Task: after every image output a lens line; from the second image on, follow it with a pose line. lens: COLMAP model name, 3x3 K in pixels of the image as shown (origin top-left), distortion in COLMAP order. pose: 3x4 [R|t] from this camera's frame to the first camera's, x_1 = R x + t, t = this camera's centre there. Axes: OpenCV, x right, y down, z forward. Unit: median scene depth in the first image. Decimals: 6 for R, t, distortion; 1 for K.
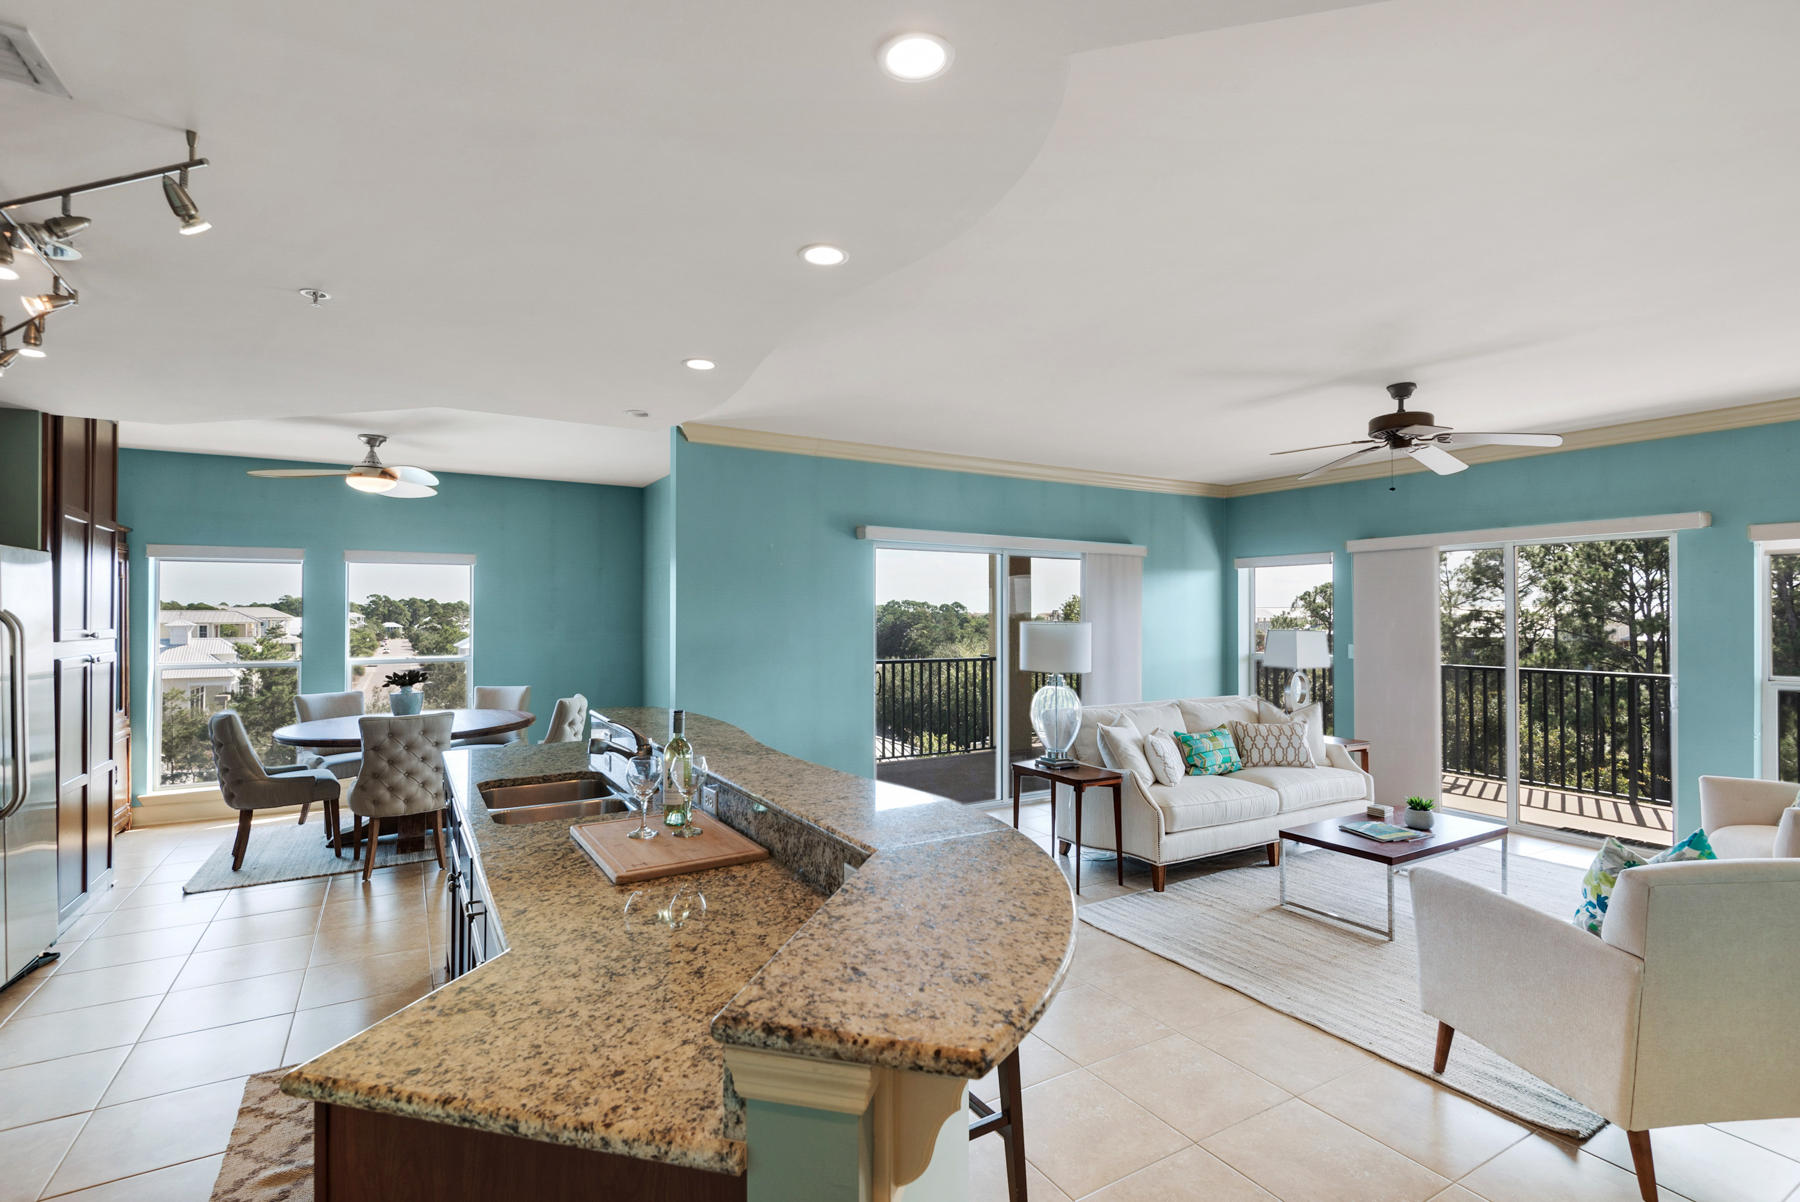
lens RADIAL K [[823.9, 0, 892.7], [0, 823.9, 594.2], [0, 0, 1]] dist [0.028046, -0.010747]
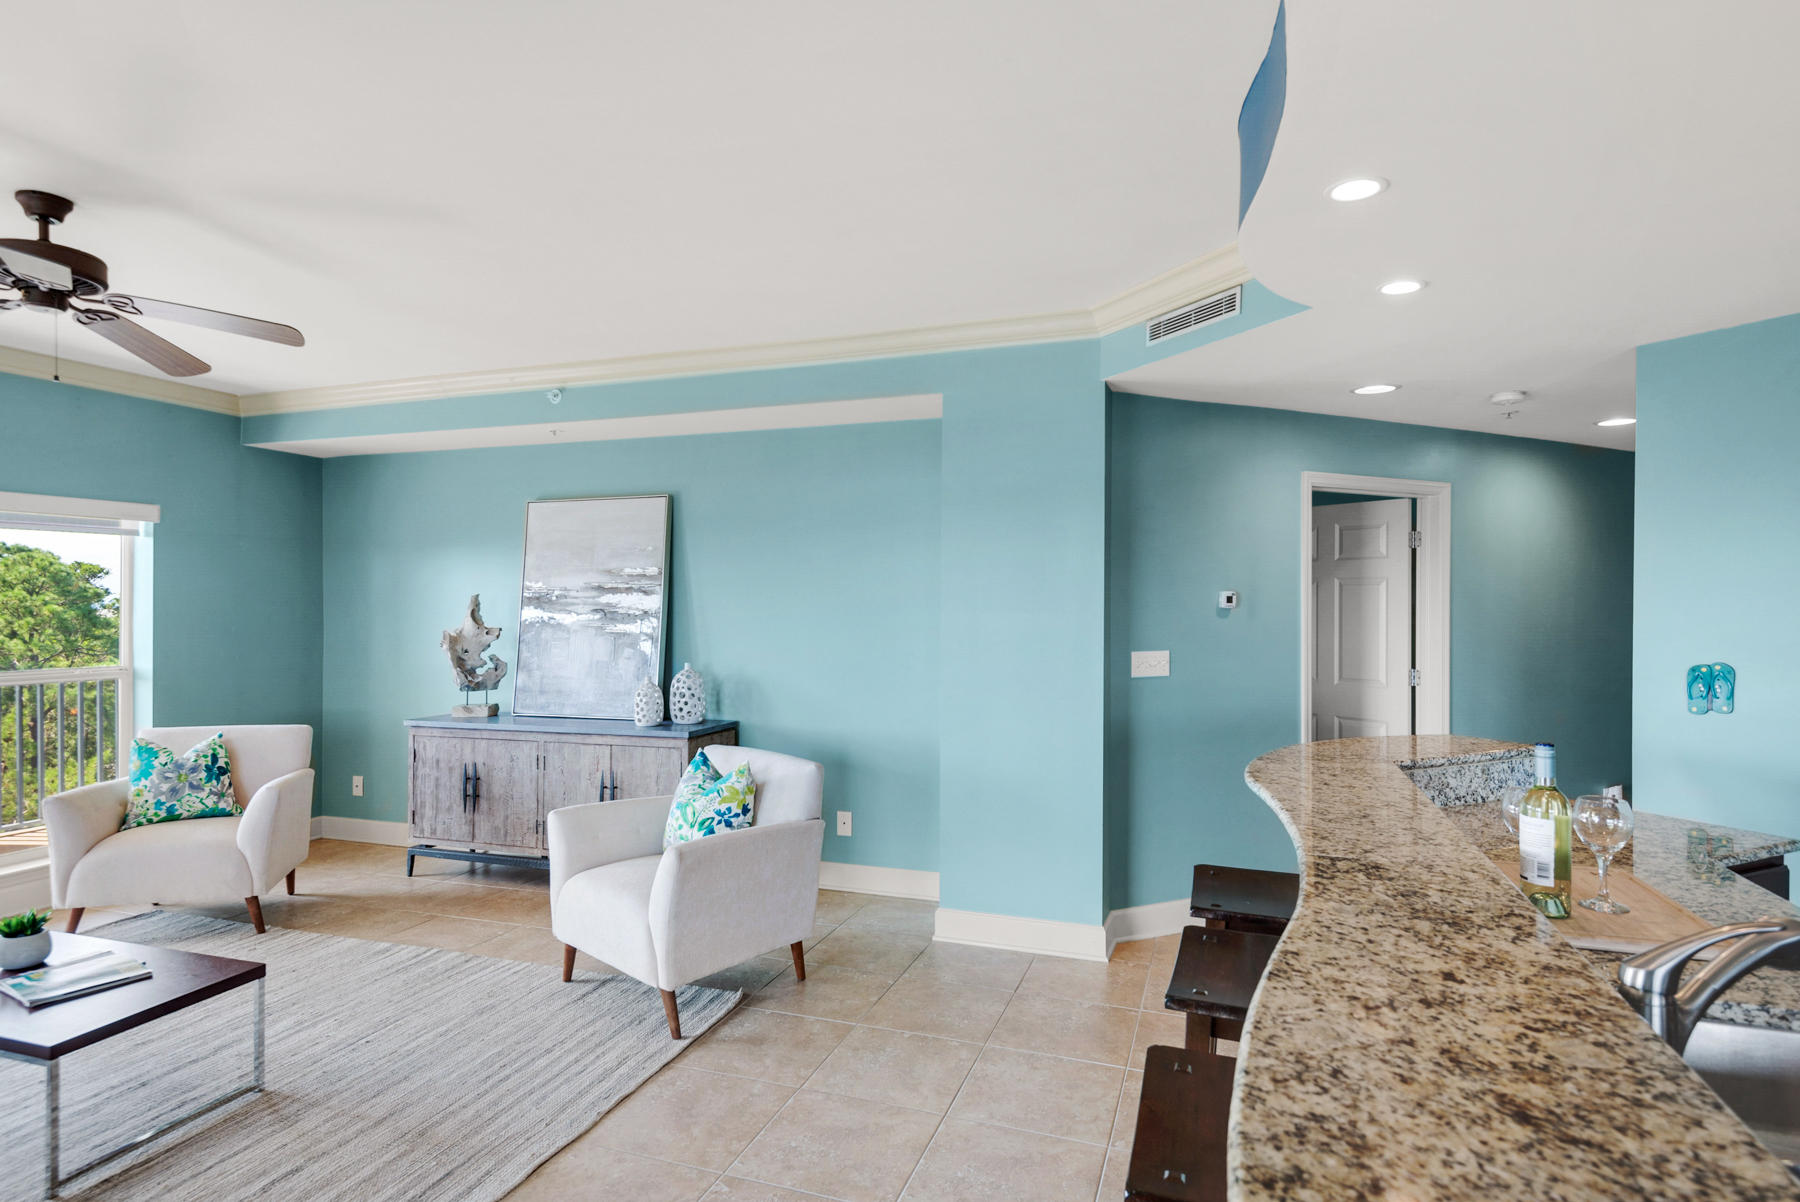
lens RADIAL K [[948.2, 0, 908.6], [0, 948.2, 601.2], [0, 0, 1]] dist [0.028724, -0.012837]
pose [[-0.644459, -0.004838, 0.764624, -0.229296], [-0.019981, 0.999745, -0.010515, 0.021689], [-0.764378, -0.022054, -0.644391, 0.837401]]
